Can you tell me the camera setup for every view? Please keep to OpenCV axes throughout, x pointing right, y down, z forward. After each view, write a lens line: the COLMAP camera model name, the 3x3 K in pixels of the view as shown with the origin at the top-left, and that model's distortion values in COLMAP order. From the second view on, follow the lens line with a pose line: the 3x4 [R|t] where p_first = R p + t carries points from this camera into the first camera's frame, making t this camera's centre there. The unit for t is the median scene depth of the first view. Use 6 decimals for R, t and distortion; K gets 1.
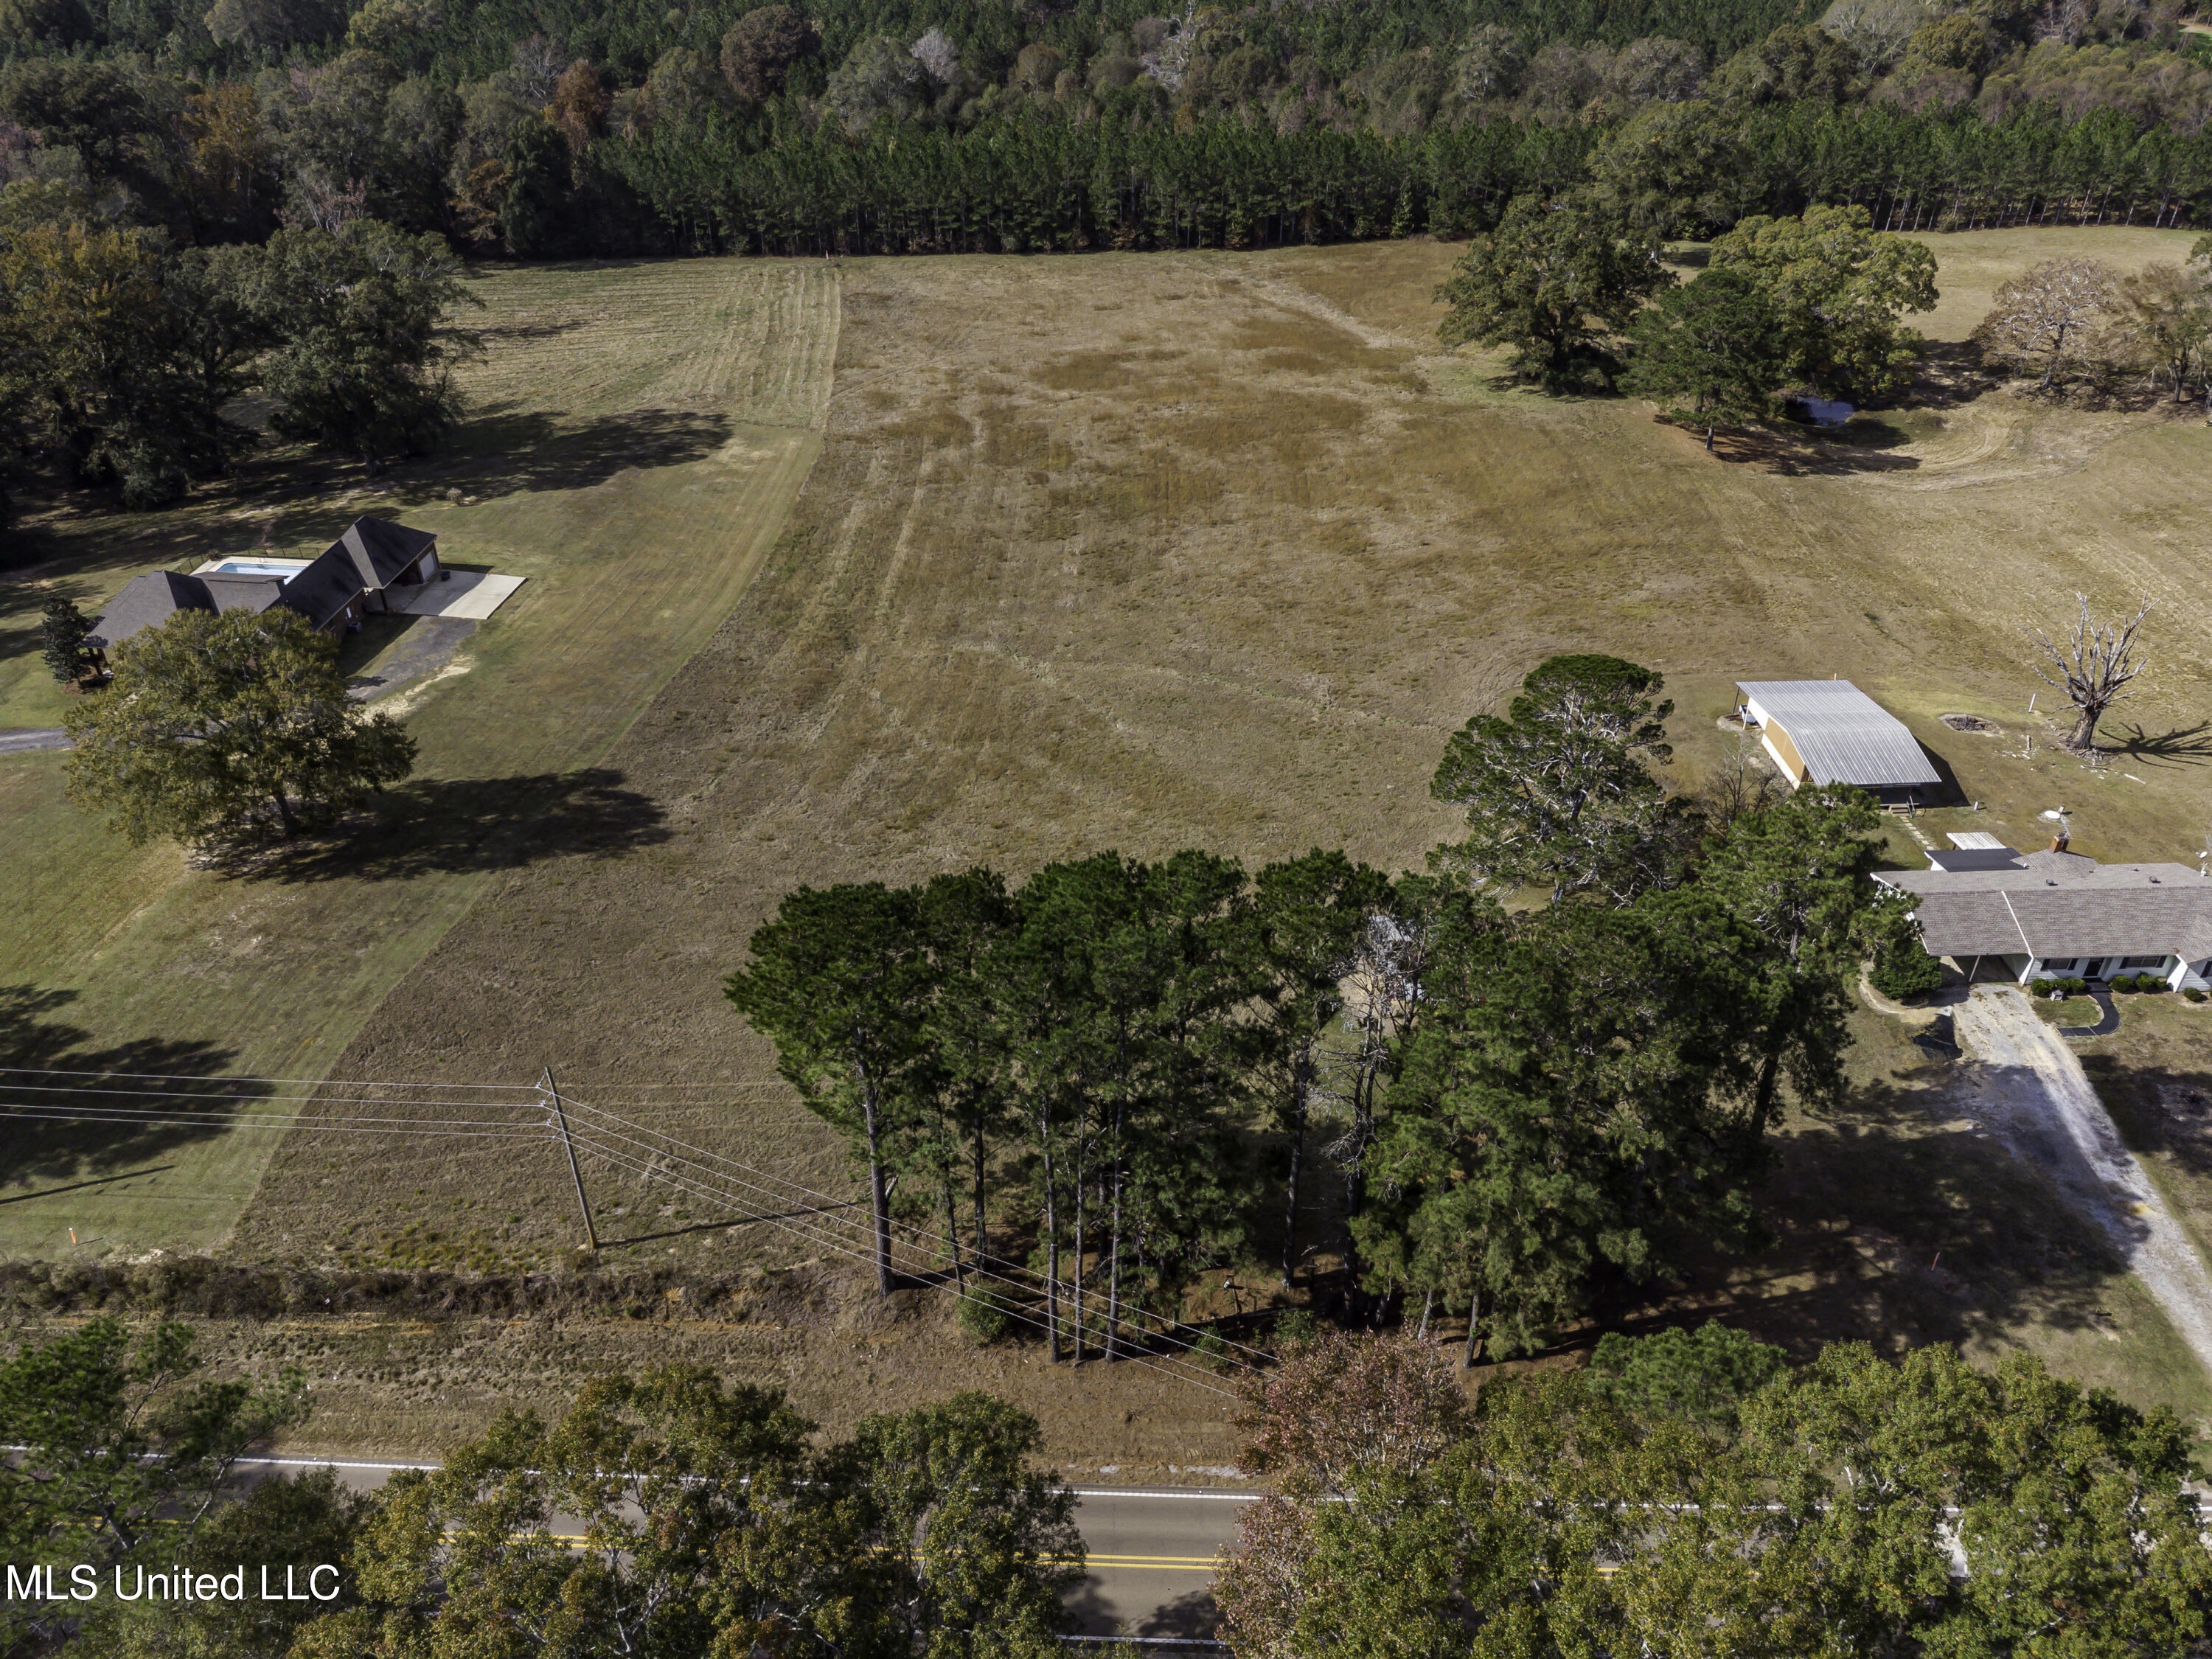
lens RADIAL K [[1663.2, 0, 1107.4], [0, 1663.2, 816.5], [0, 0, 1]] dist [-0.003506, 0.032510]
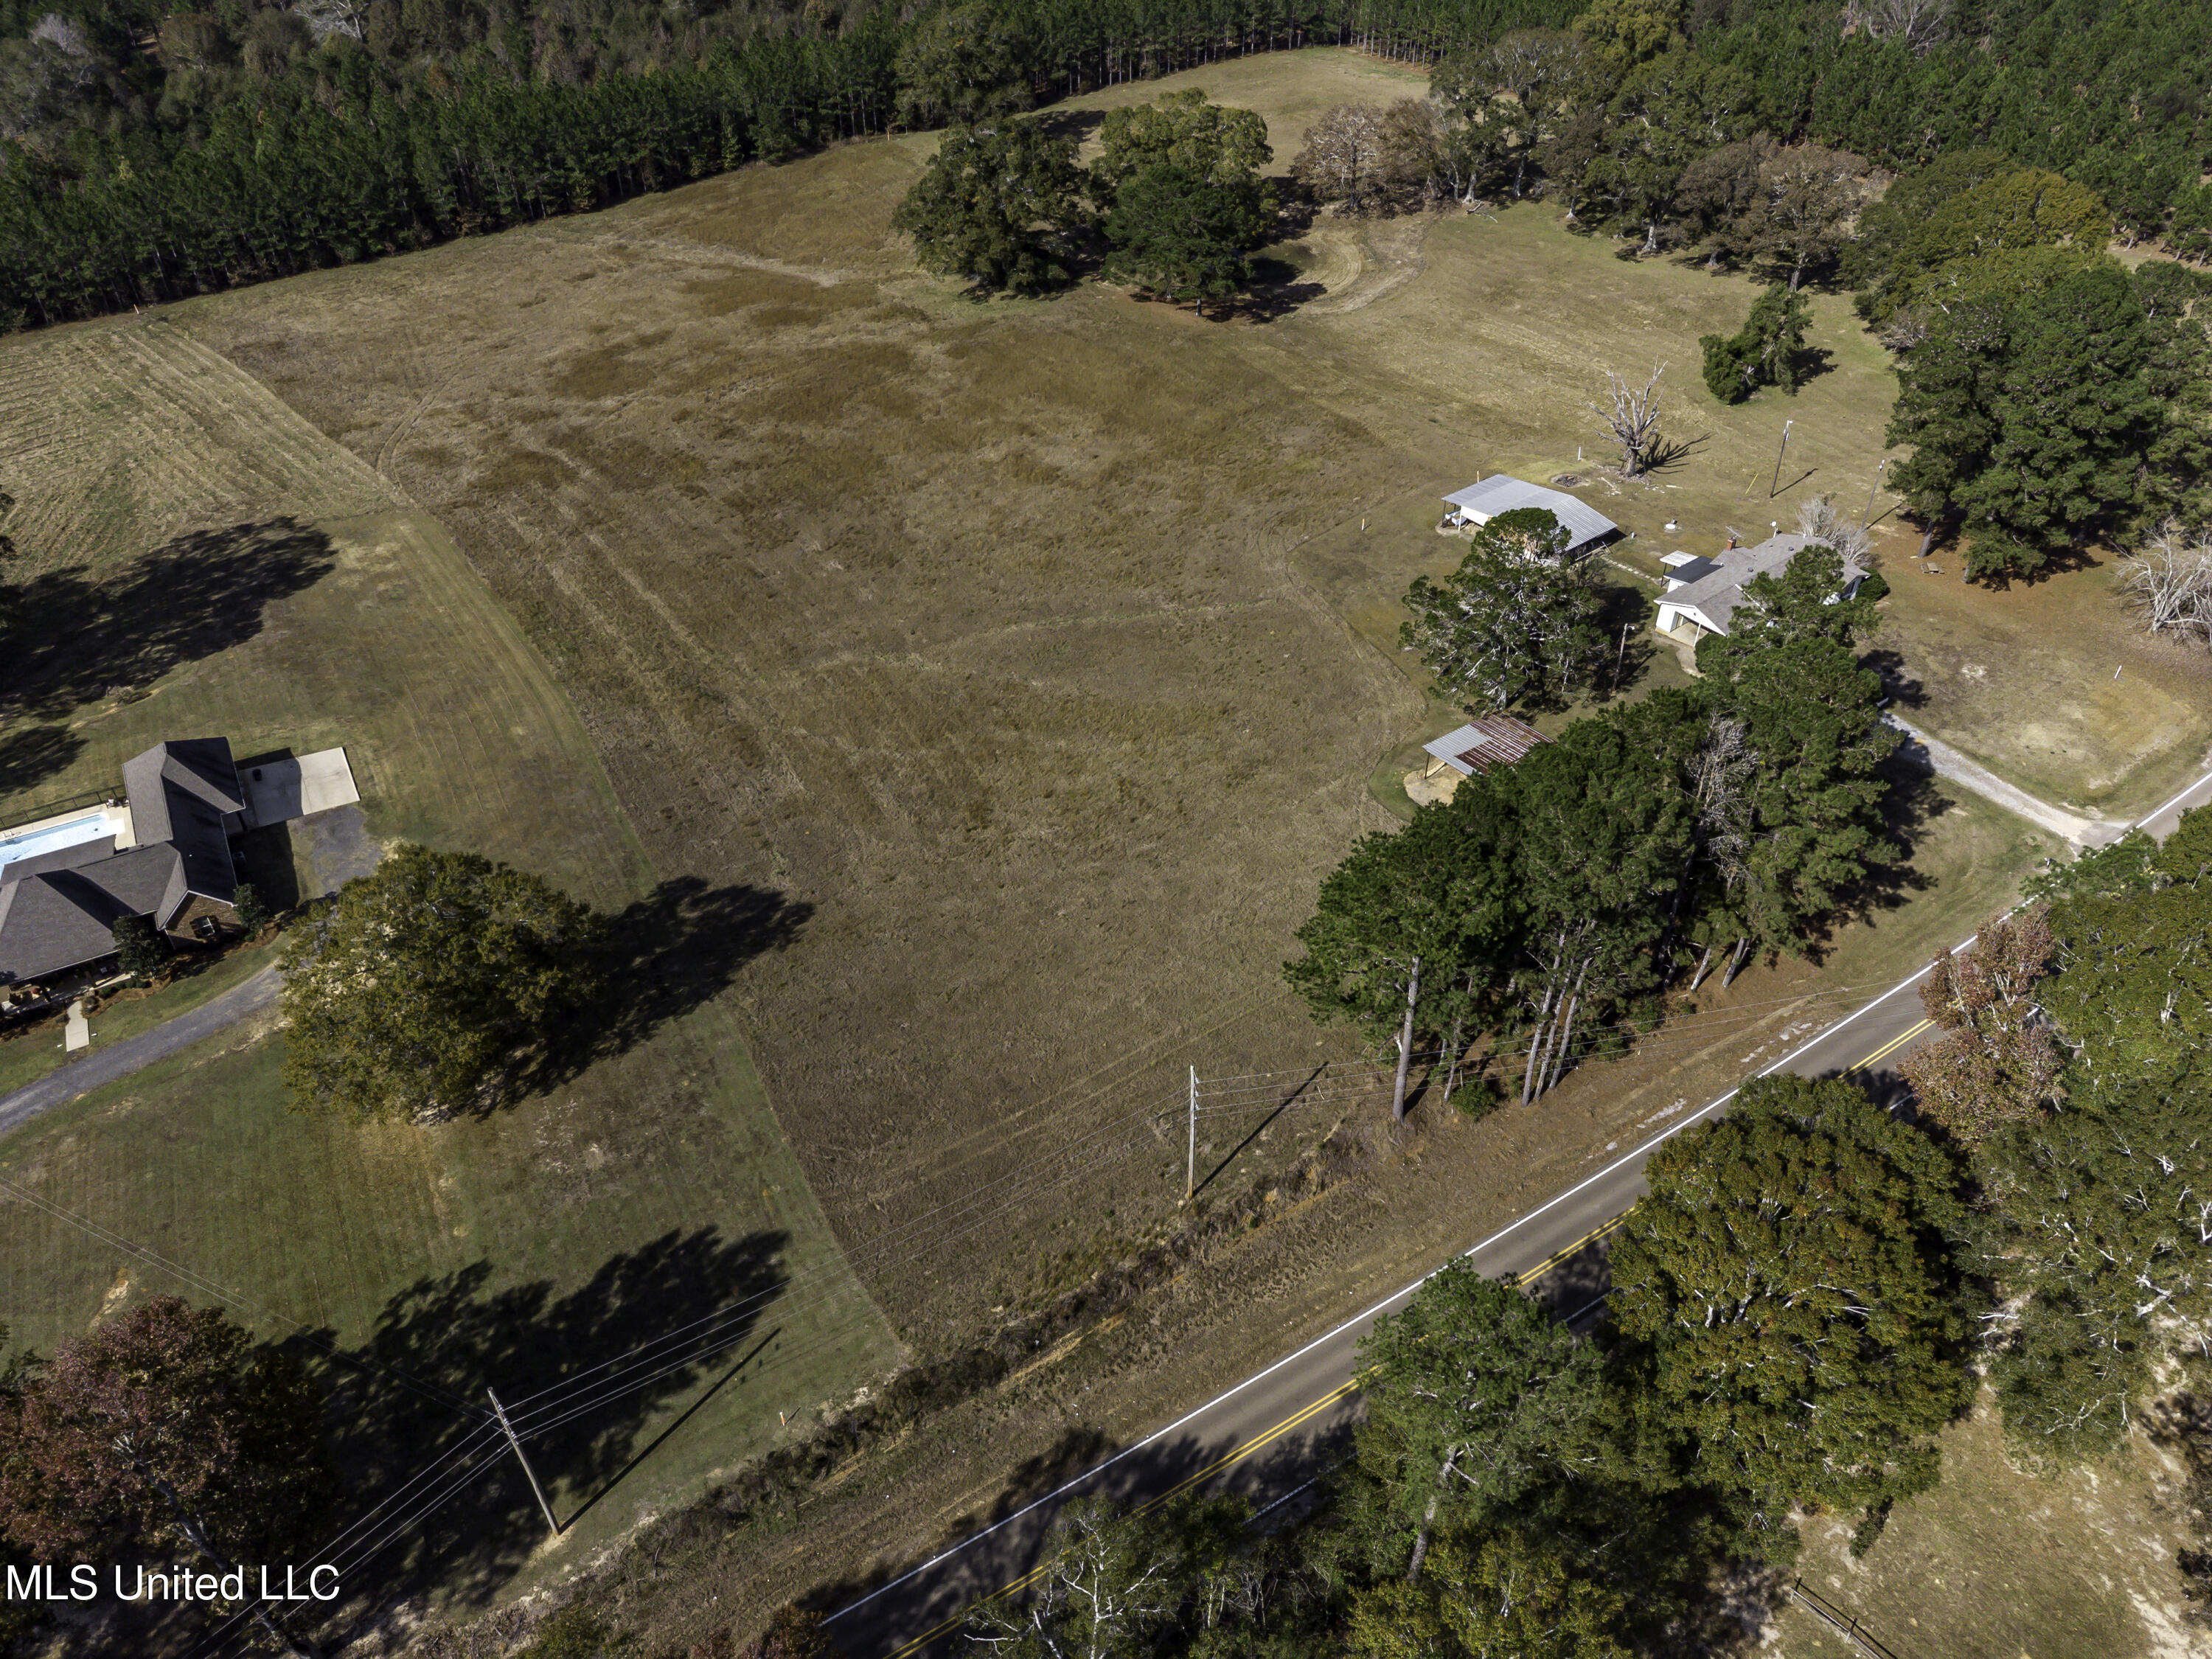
lens RADIAL K [[1663.2, 0, 1104.0], [0, 1663.2, 823.2], [0, 0, 1]] dist [-0.003506, 0.032510]
pose [[0.815614, -0.365302, 0.448696, -0.389877], [0.323003, 0.930872, 0.170725, -0.111579], [-0.480045, 0.005685, 0.877226, -0.026203]]
